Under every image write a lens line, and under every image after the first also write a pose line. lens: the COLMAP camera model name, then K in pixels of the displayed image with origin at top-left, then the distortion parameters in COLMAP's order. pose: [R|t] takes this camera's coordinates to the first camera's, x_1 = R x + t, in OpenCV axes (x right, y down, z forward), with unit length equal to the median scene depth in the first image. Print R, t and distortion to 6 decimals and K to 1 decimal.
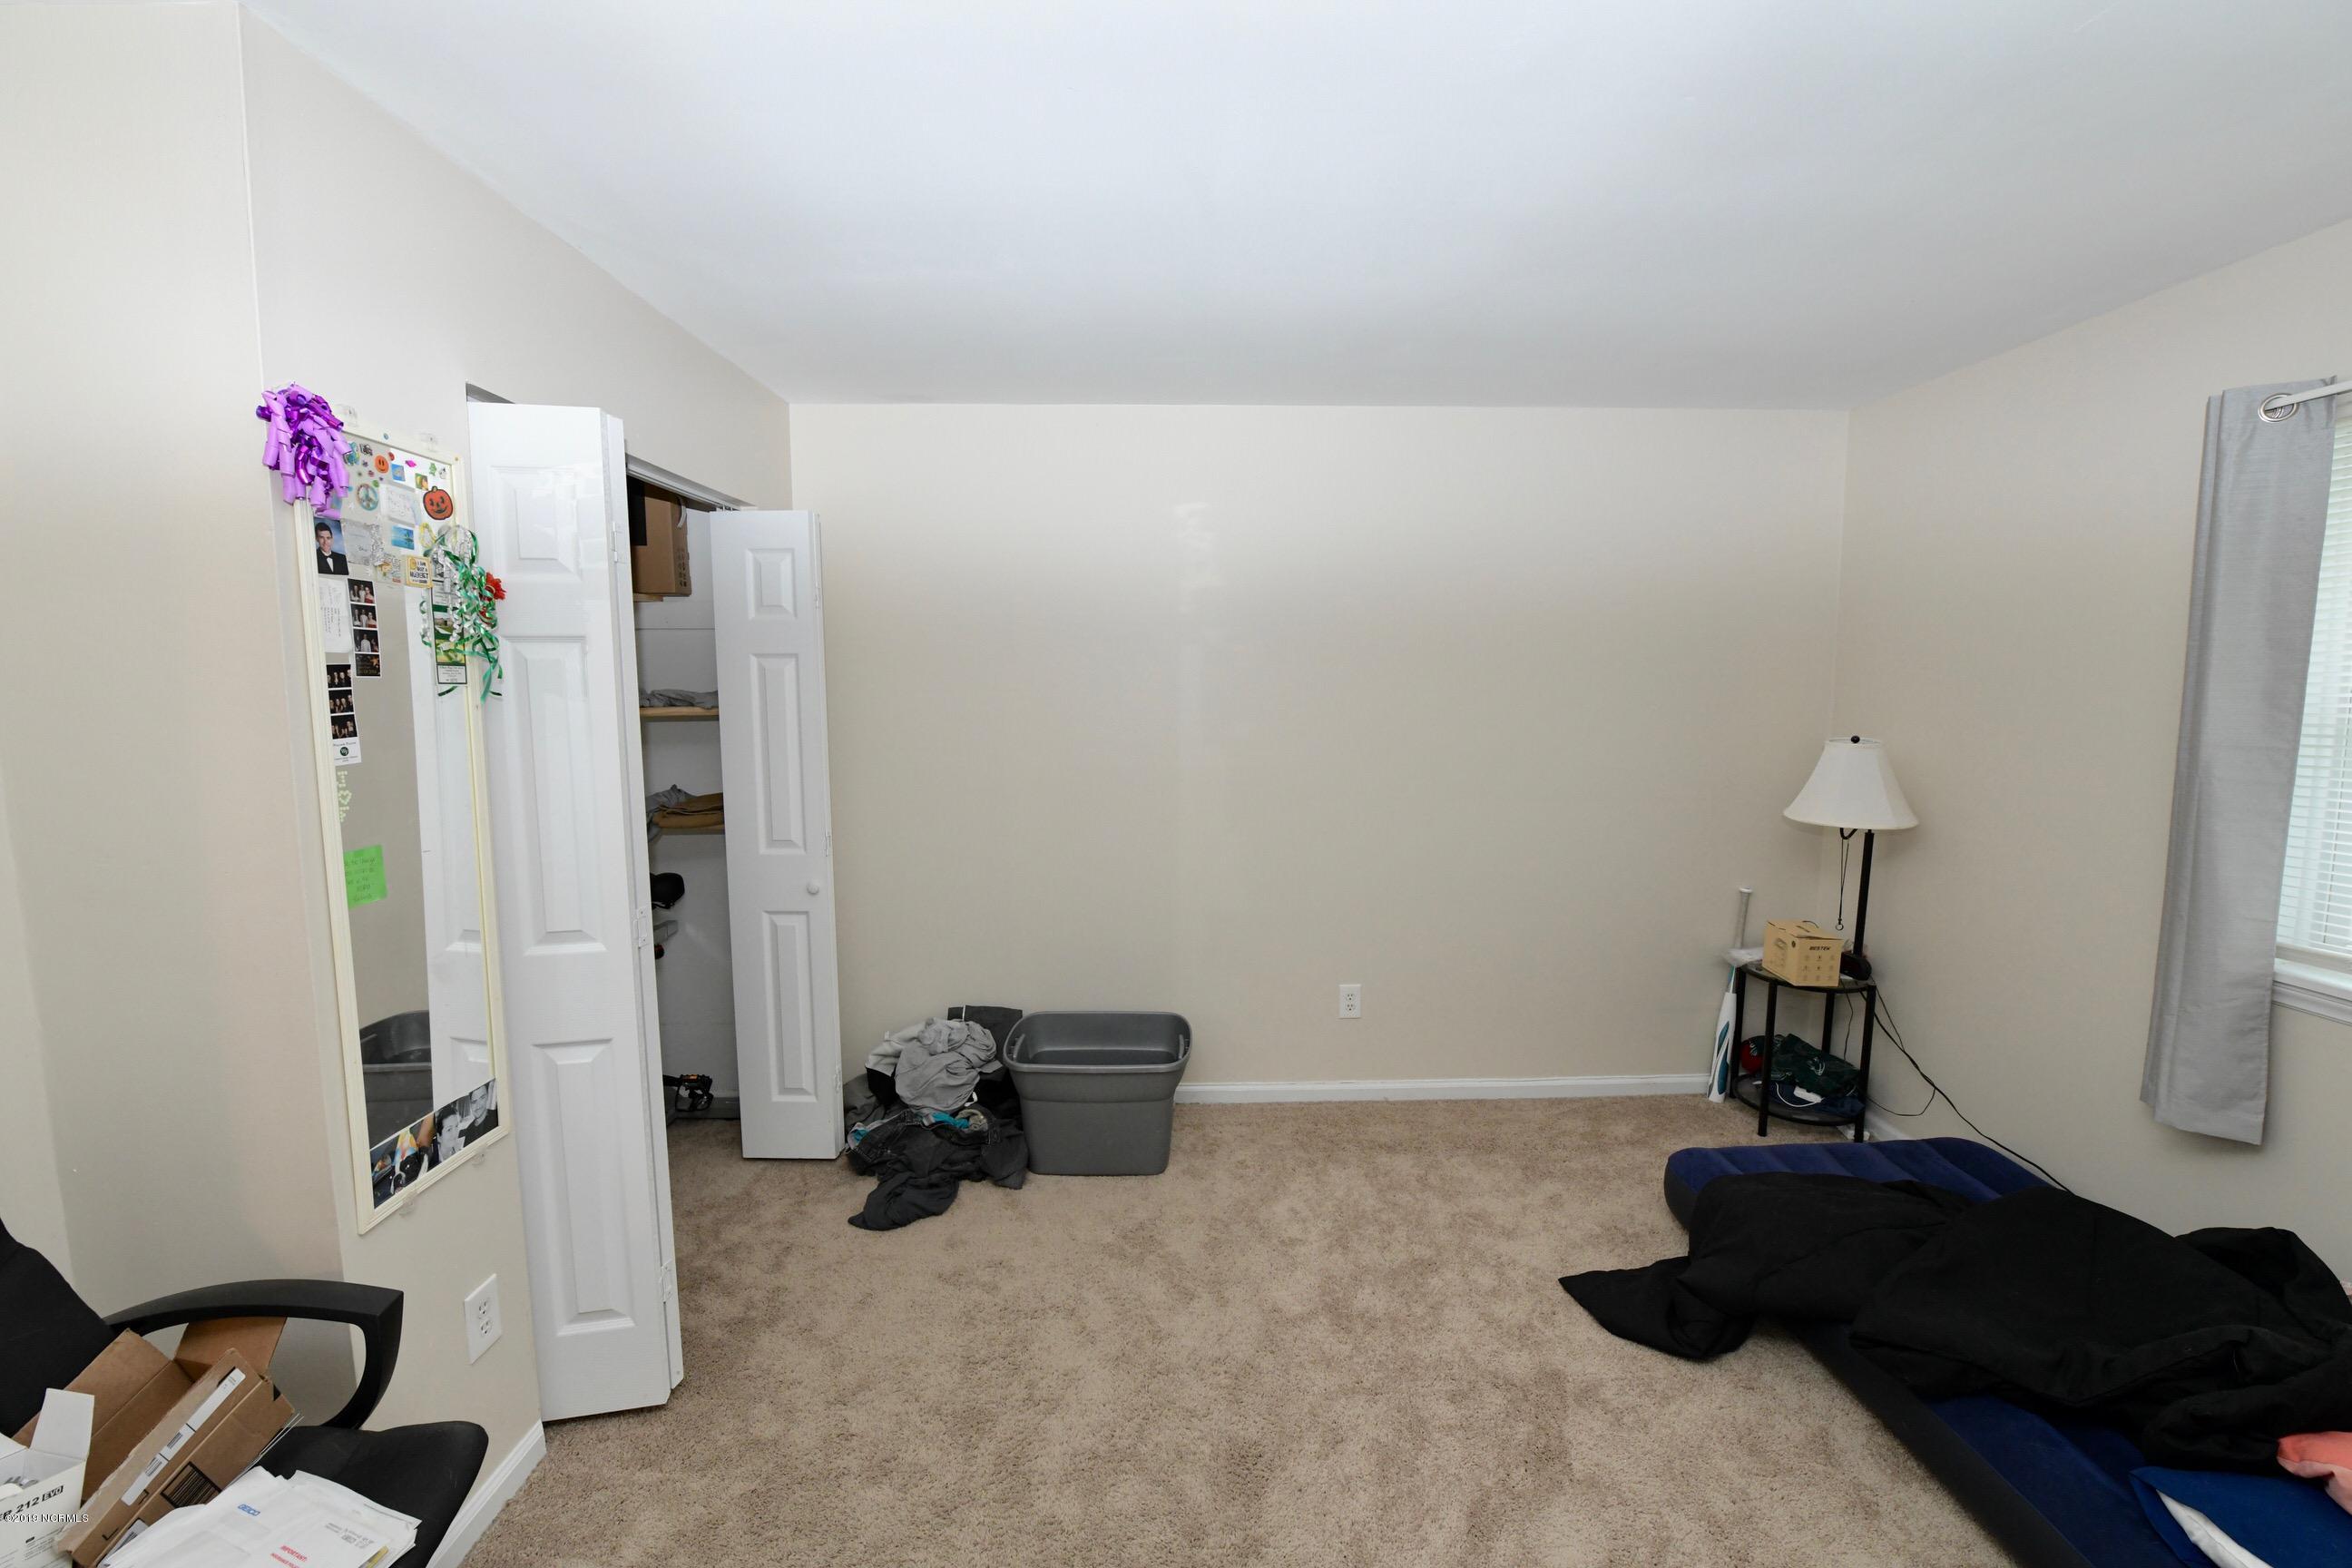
lens RADIAL K [[933.3, 0, 1179.8], [0, 933.3, 782.4], [0, 0, 1]] dist [-0.021575, 0.000046]
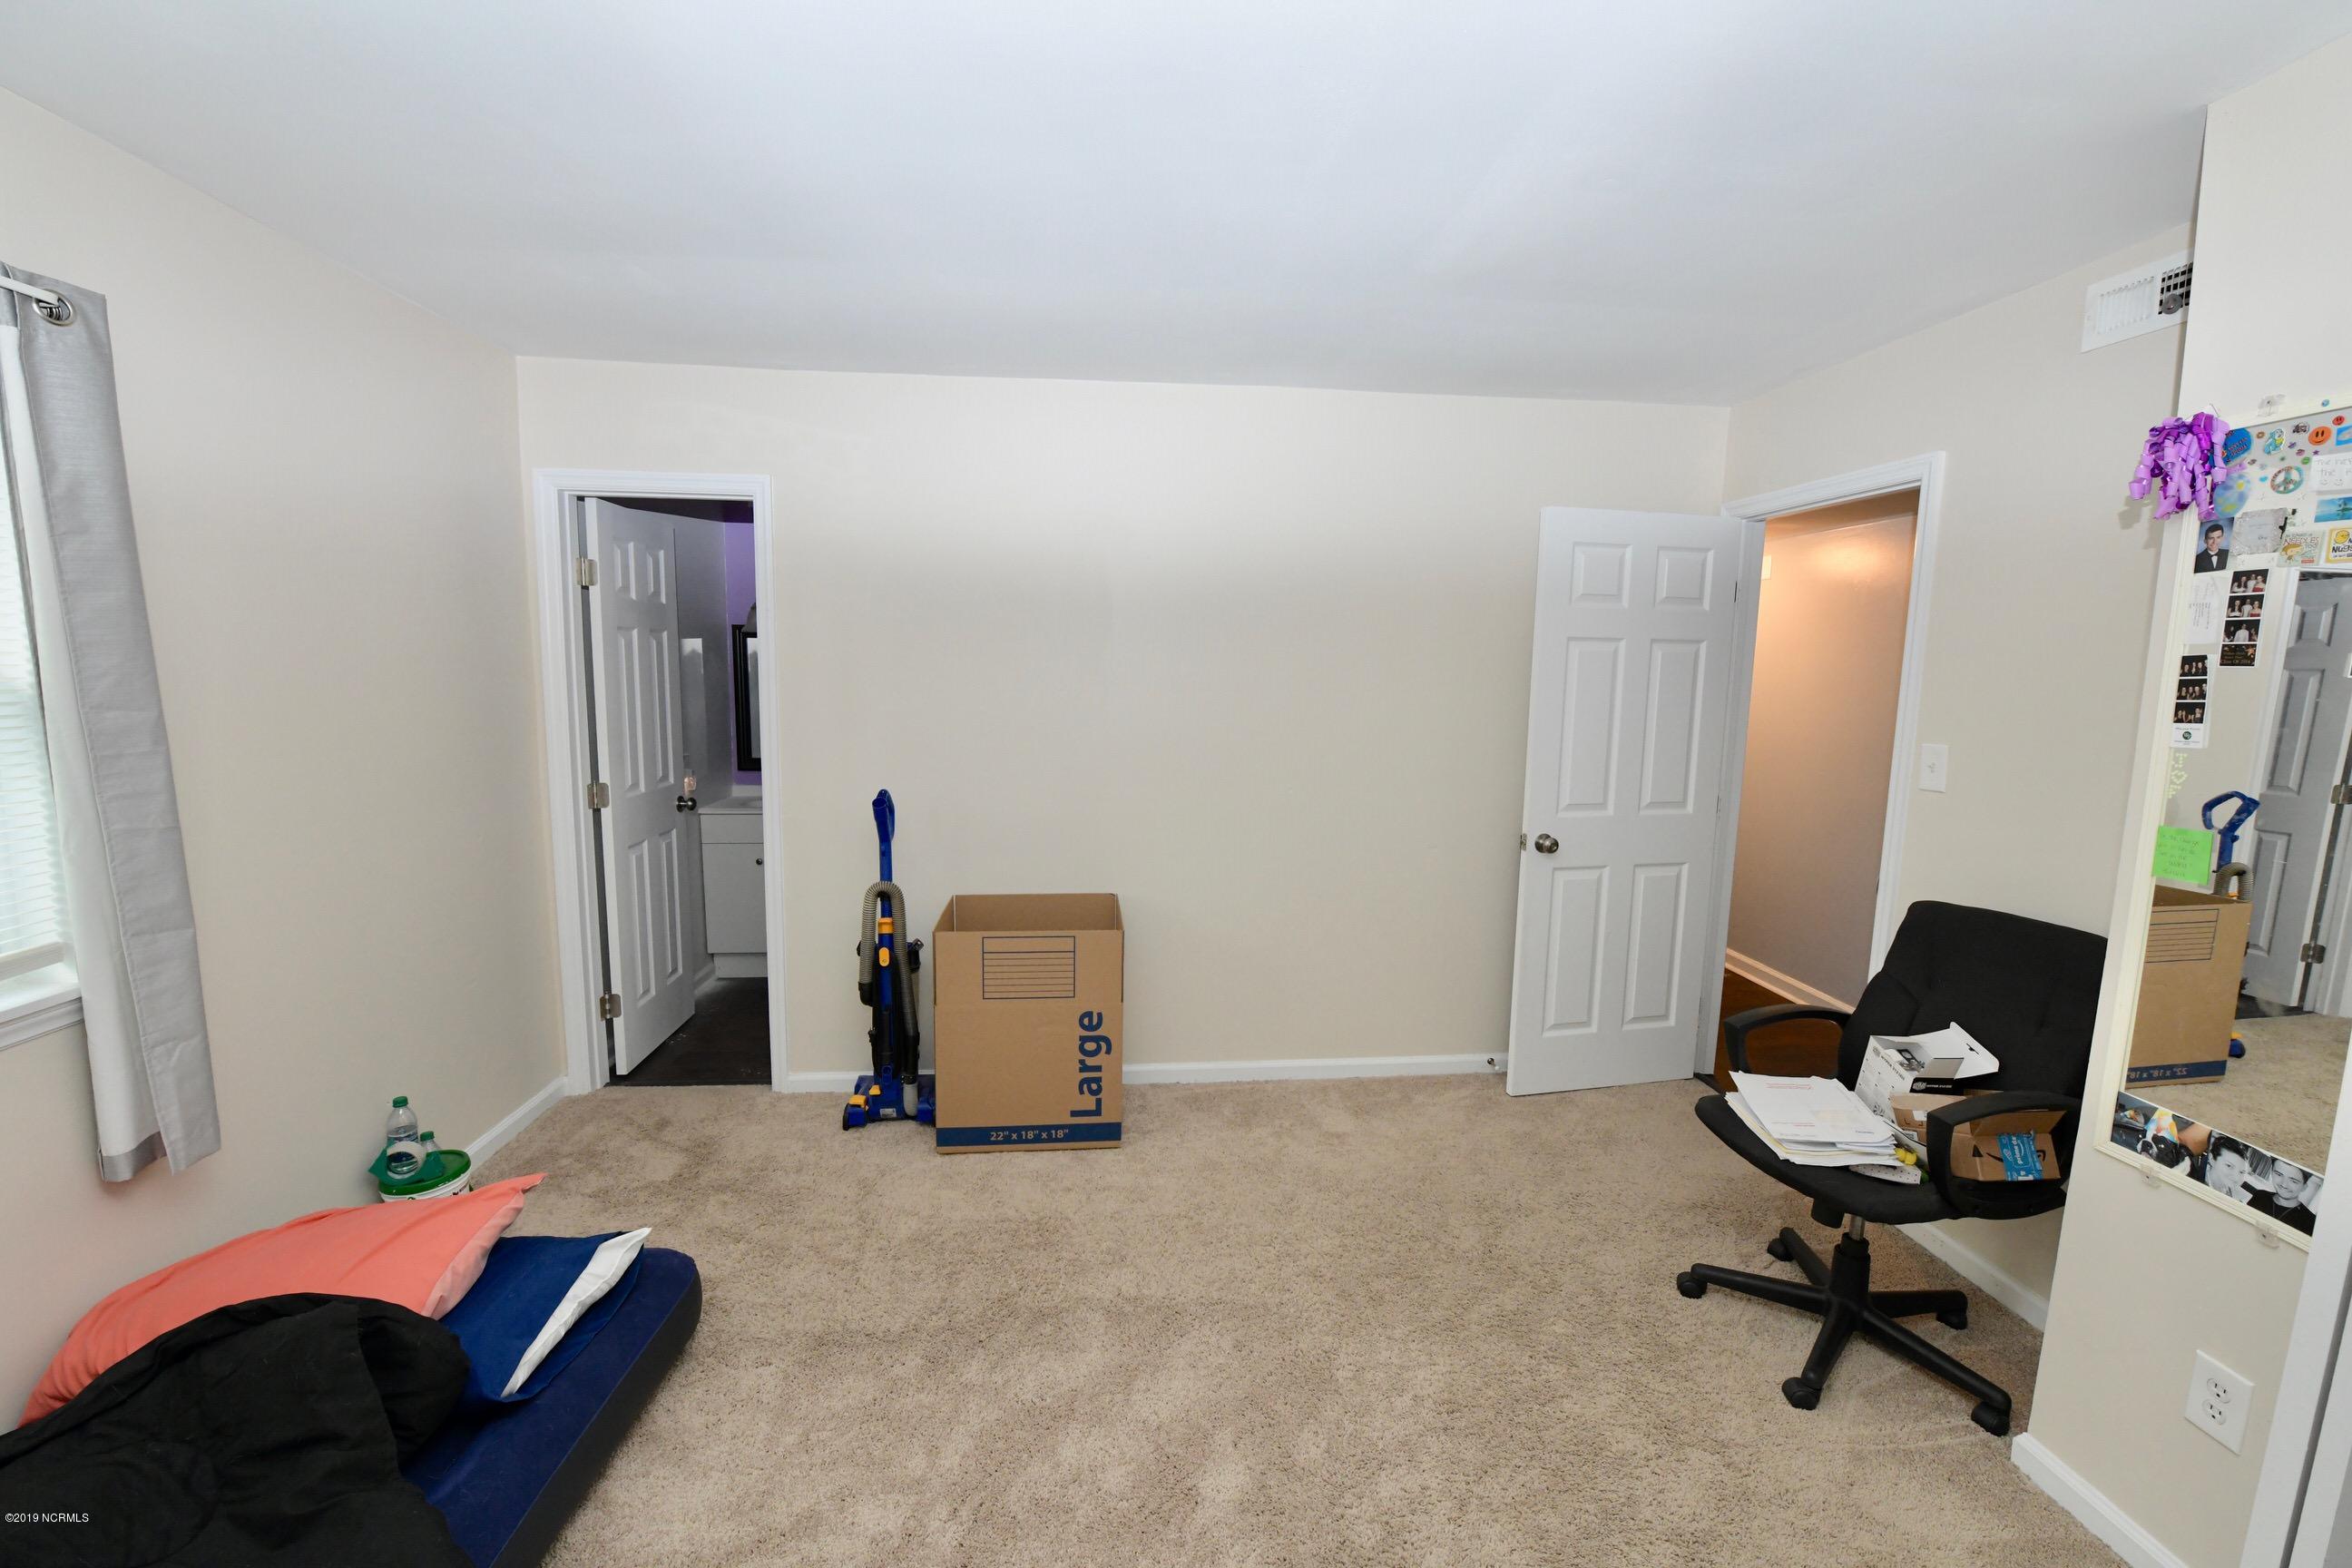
lens RADIAL K [[933.3, 0, 1178.8], [0, 933.3, 781.7], [0, 0, 1]] dist [-0.021575, 0.000046]
pose [[-0.997824, -0.000490, -0.065937, 0.298437], [-0.015527, 0.973600, 0.227733, -0.177371], [0.064085, 0.228261, -0.971489, 1.697259]]
